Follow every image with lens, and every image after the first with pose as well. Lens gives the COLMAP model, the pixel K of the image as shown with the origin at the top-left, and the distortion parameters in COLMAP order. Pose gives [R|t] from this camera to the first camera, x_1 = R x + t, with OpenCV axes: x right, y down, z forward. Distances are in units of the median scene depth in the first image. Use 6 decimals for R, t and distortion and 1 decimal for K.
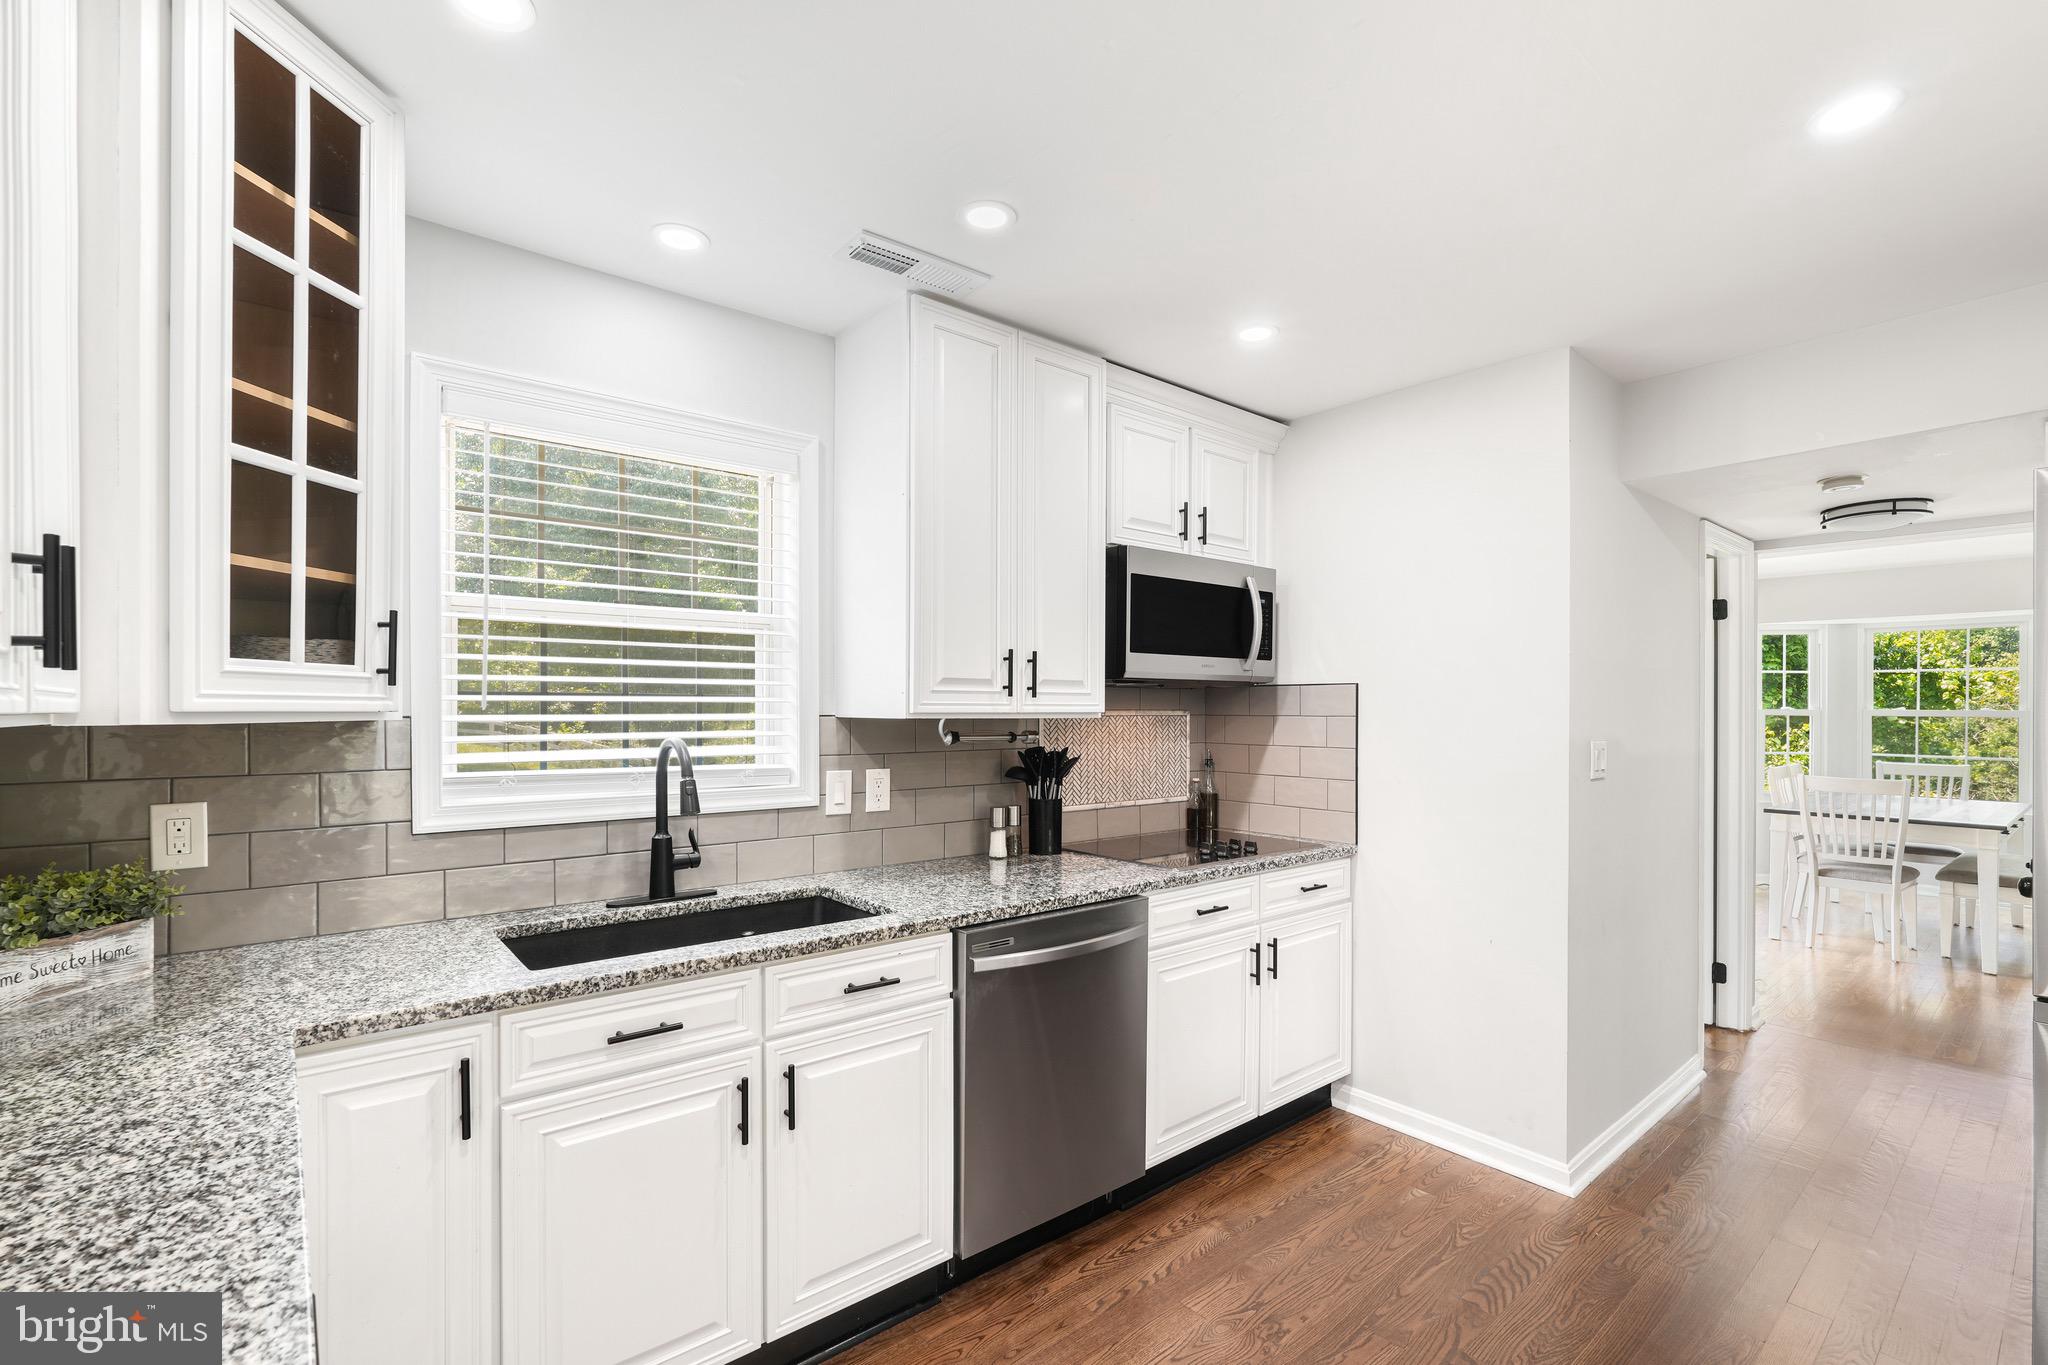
lens RADIAL K [[897.3, 0, 1015.9], [0, 897.3, 709.5], [0, 0, 1]] dist [-0.015133, 0.008309]
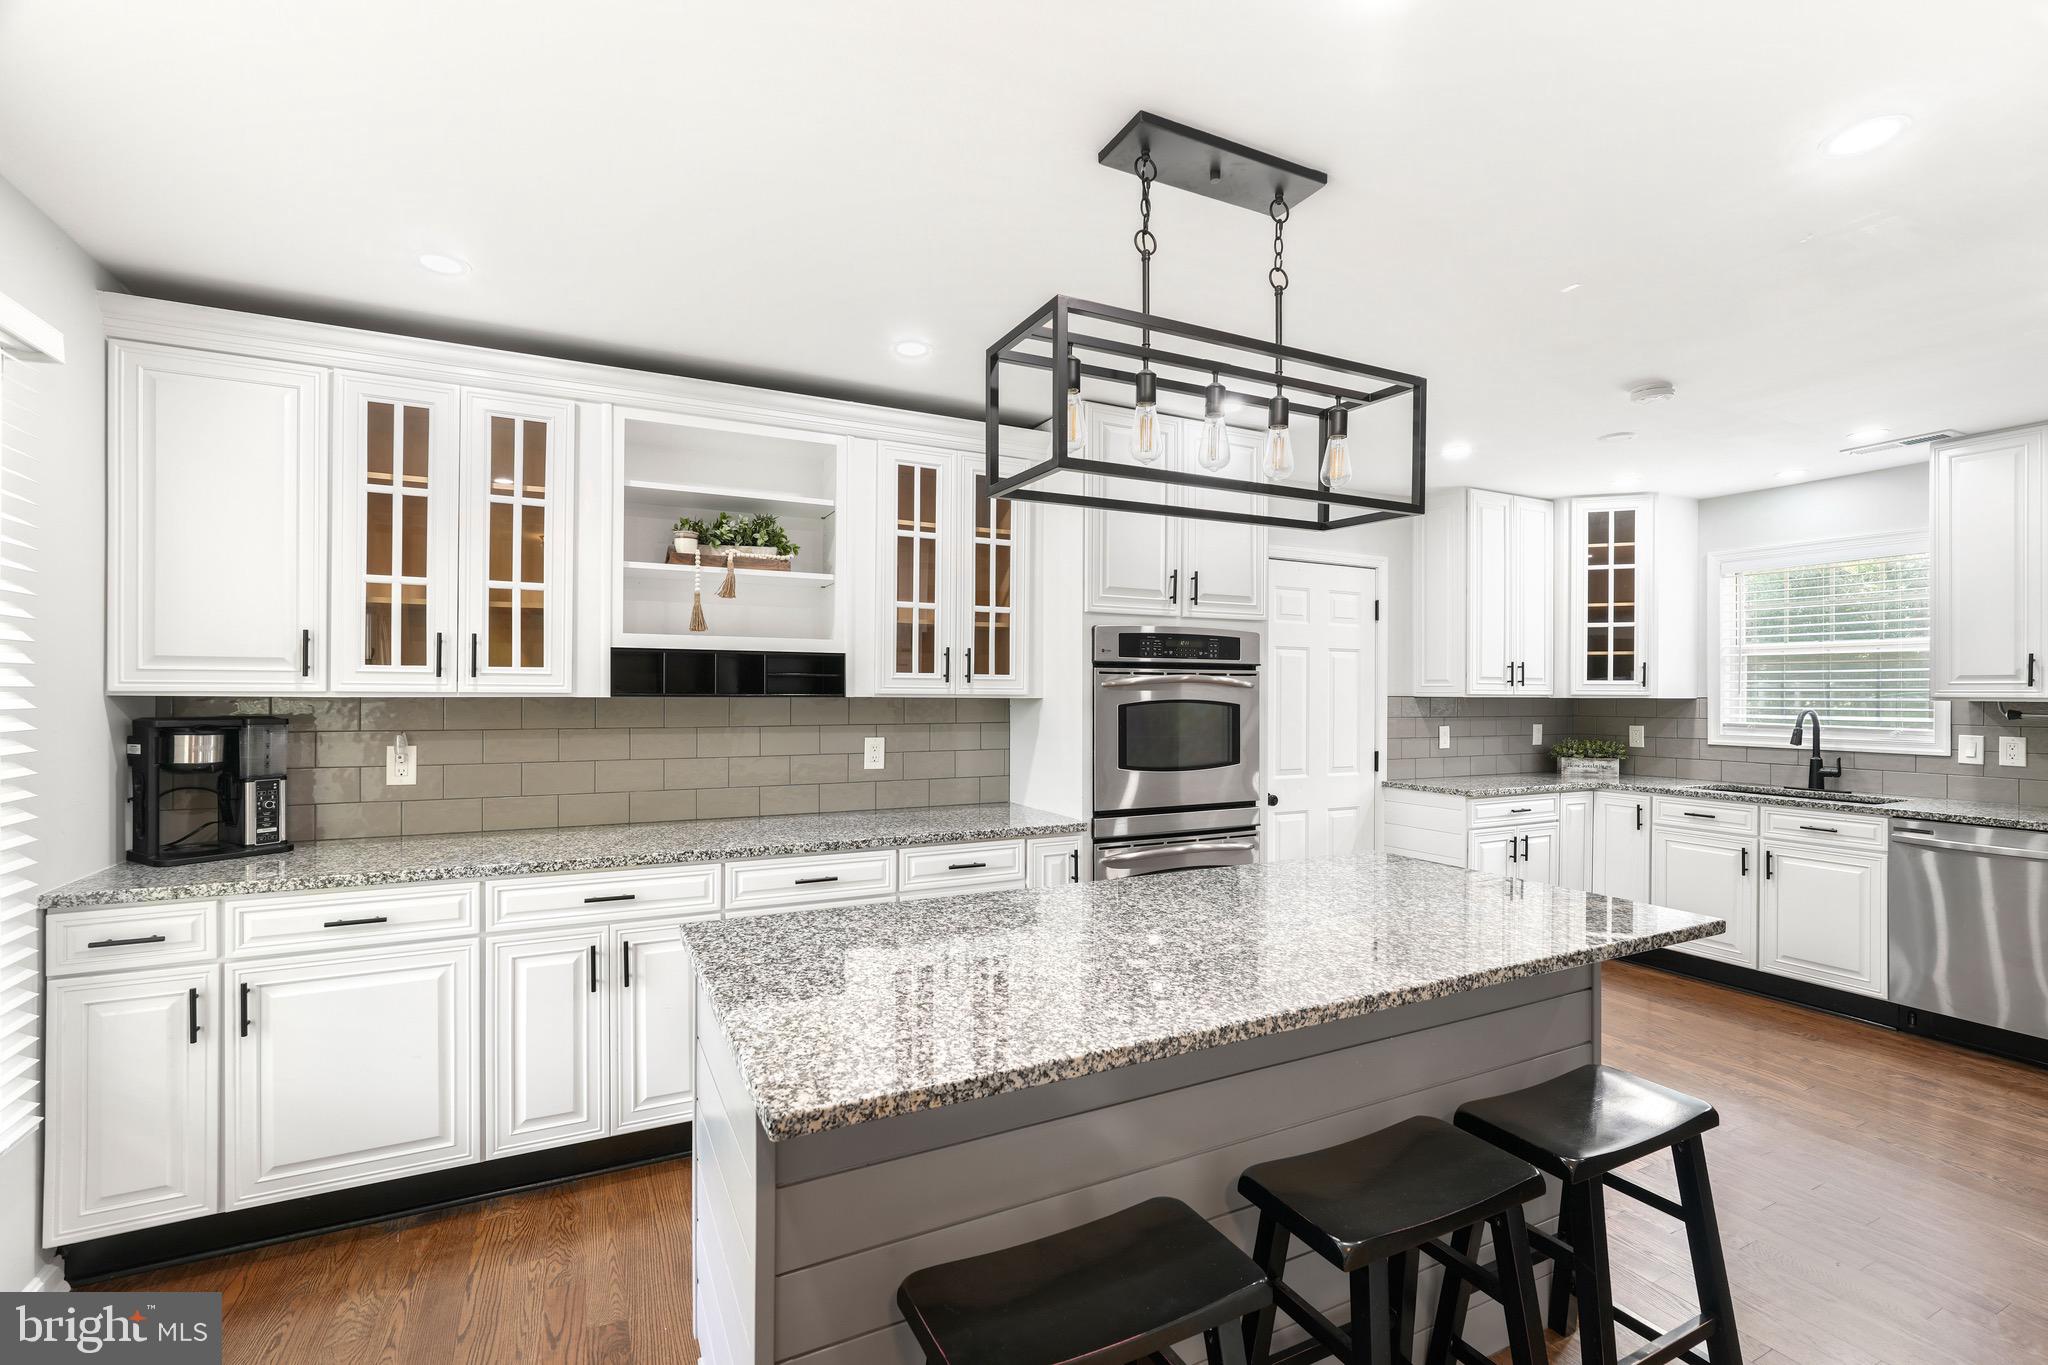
lens RADIAL K [[897.3, 0, 1030.5], [0, 897.3, 689.8], [0, 0, 1]] dist [-0.015133, 0.008309]
pose [[-0.210765, -0.003585, -0.977530, 1.817170], [-0.003117, 0.999991, -0.002995, 0.000315], [0.977532, 0.002416, -0.210774, -0.273370]]
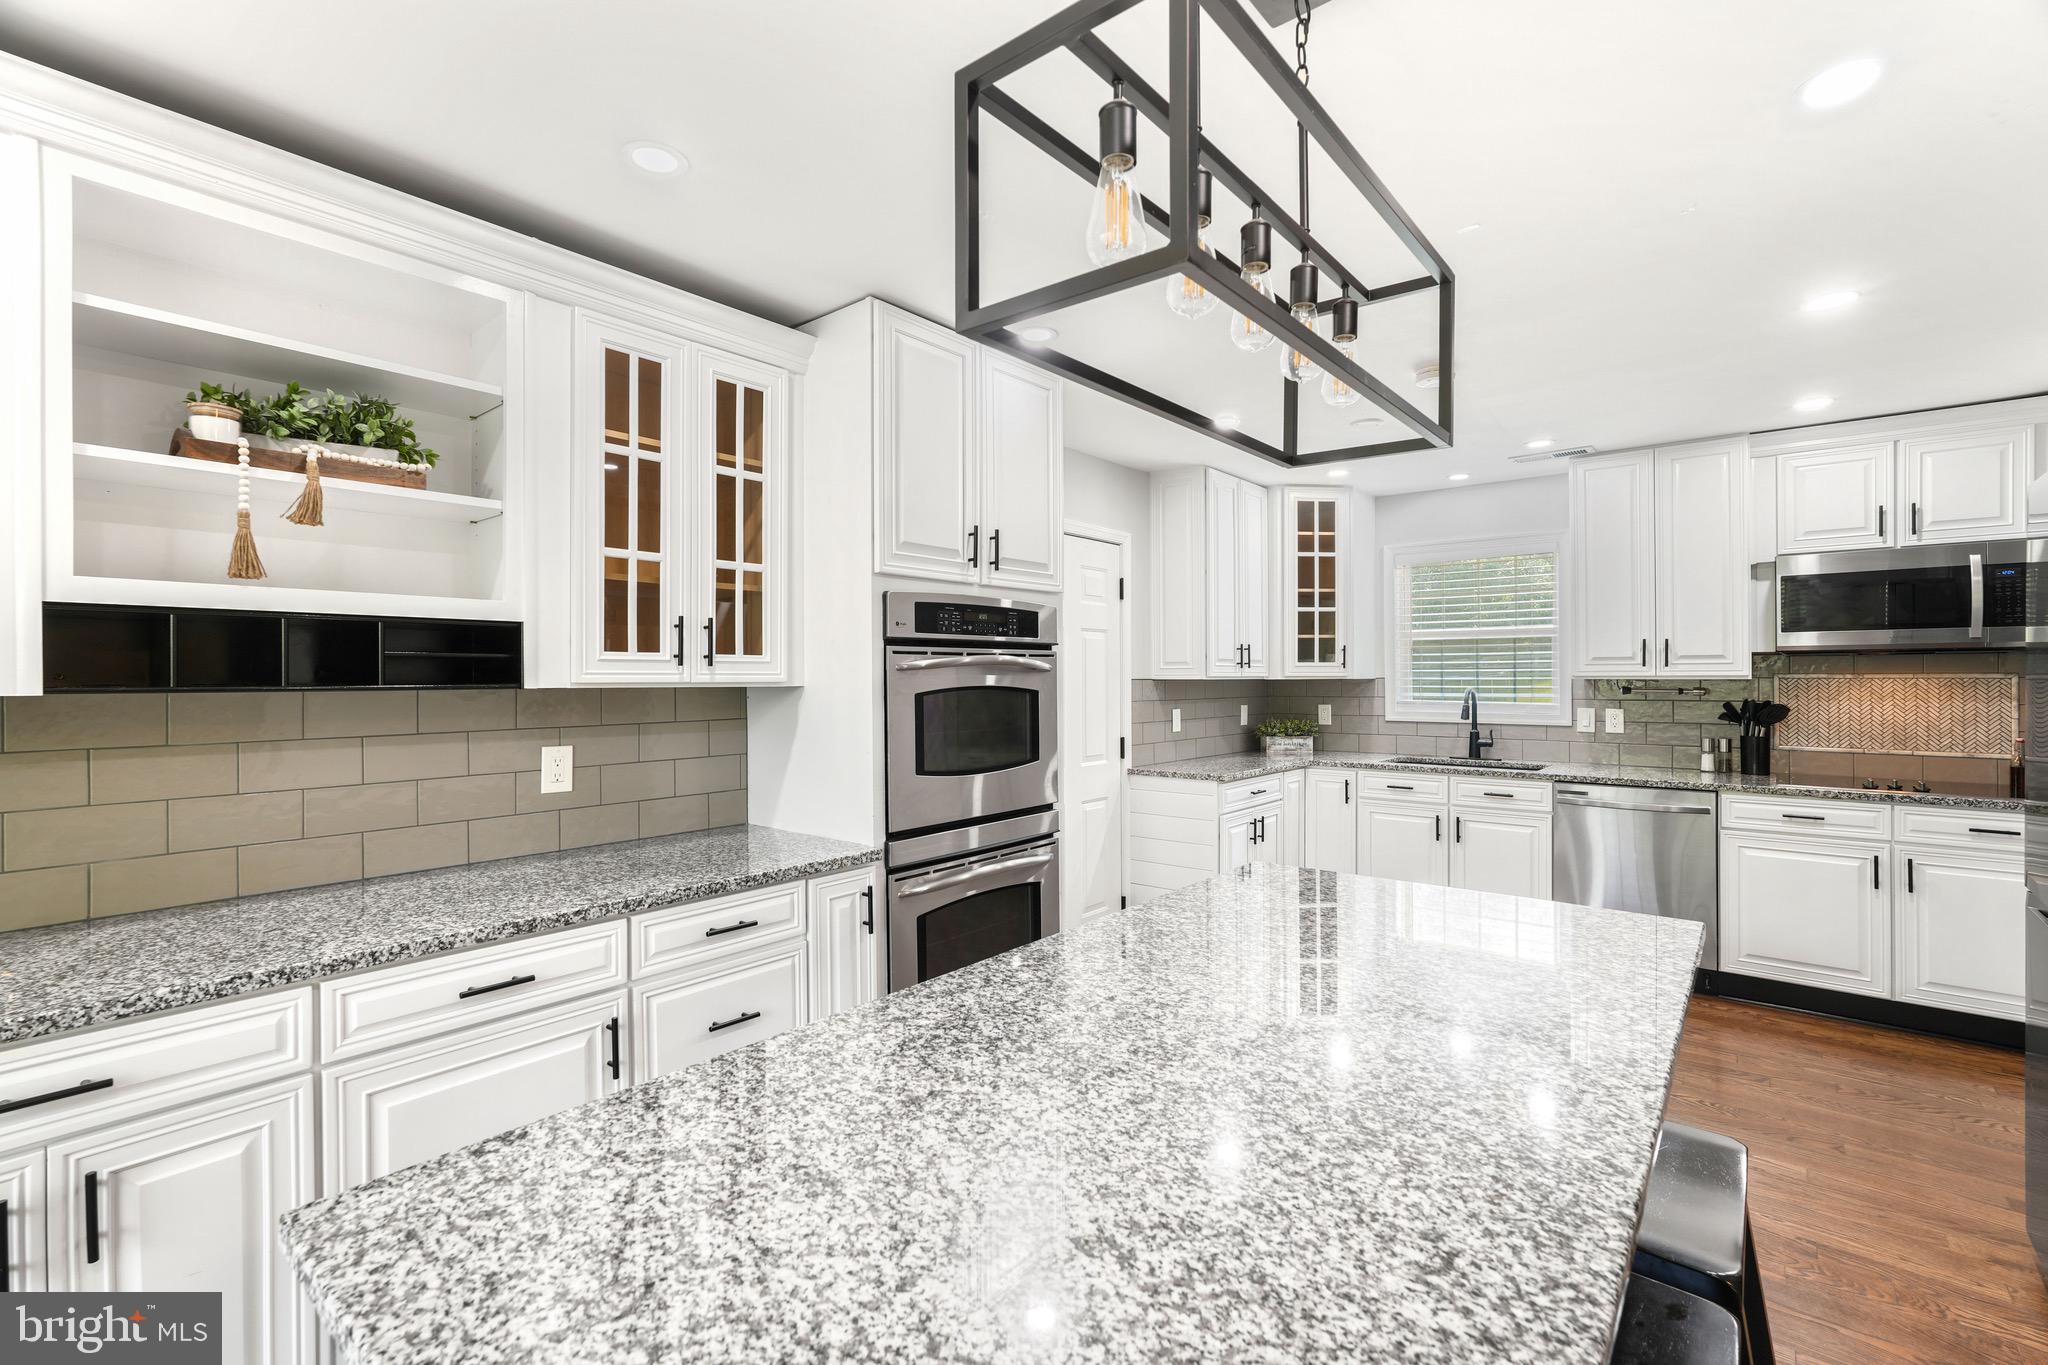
lens RADIAL K [[897.3, 0, 1022.4], [0, 897.3, 675.2], [0, 0, 1]] dist [-0.015133, 0.008309]
pose [[0.189599, -0.002187, -0.981859, 1.518277], [0.005146, 0.999986, -0.001234, -0.001423], [0.981848, -0.004818, 0.189607, -0.512499]]
